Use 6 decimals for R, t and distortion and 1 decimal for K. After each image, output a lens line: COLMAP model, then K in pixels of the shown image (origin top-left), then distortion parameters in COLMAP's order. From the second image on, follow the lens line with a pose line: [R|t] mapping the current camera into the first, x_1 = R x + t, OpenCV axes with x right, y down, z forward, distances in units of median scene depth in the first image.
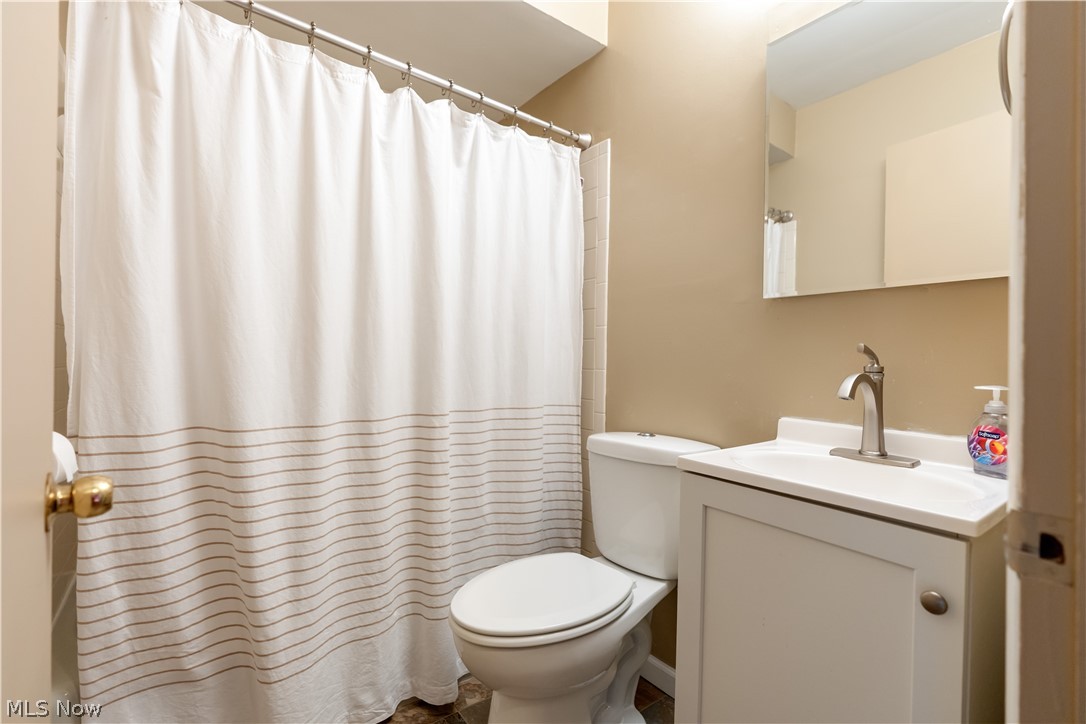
lens RADIAL K [[499.8, 0, 545.6], [0, 499.8, 358.9], [0, 0, 1]] dist [-0.001830, 0.001896]
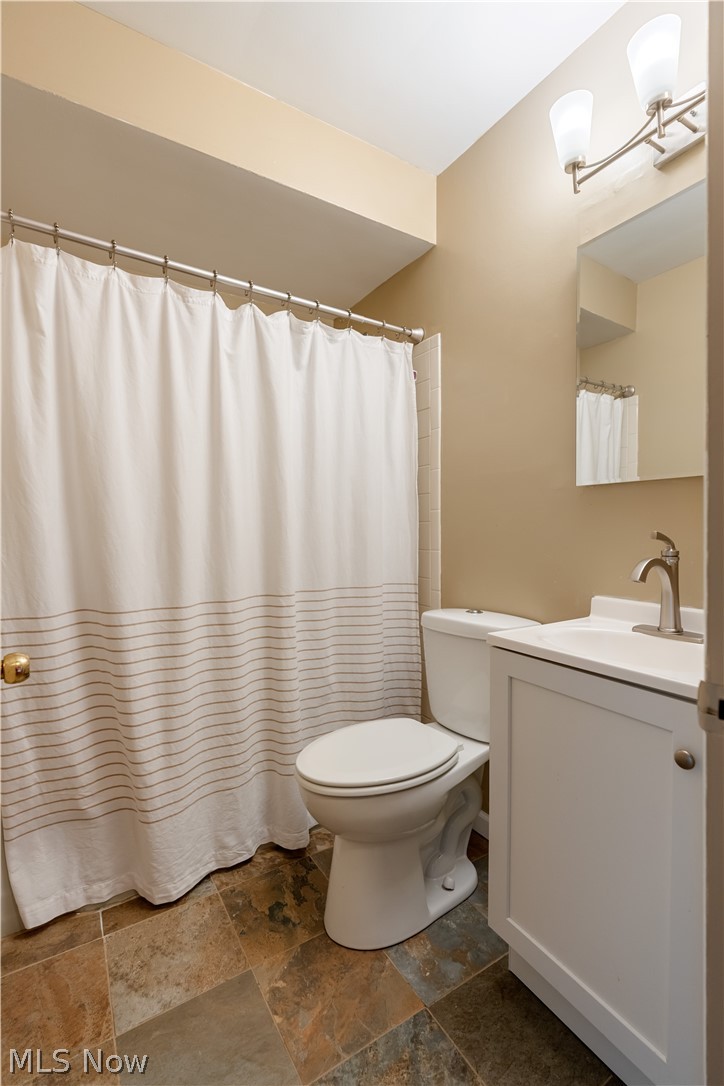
lens RADIAL K [[499.8, 0, 362.9], [0, 499.8, 543.9], [0, 0, 1]] dist [-0.001830, 0.001896]
pose [[0.995948, -0.019110, -0.087882, 0.069397], [0.021561, 0.999402, 0.027023, -0.034998], [0.087313, -0.028809, 0.995764, -0.115555]]
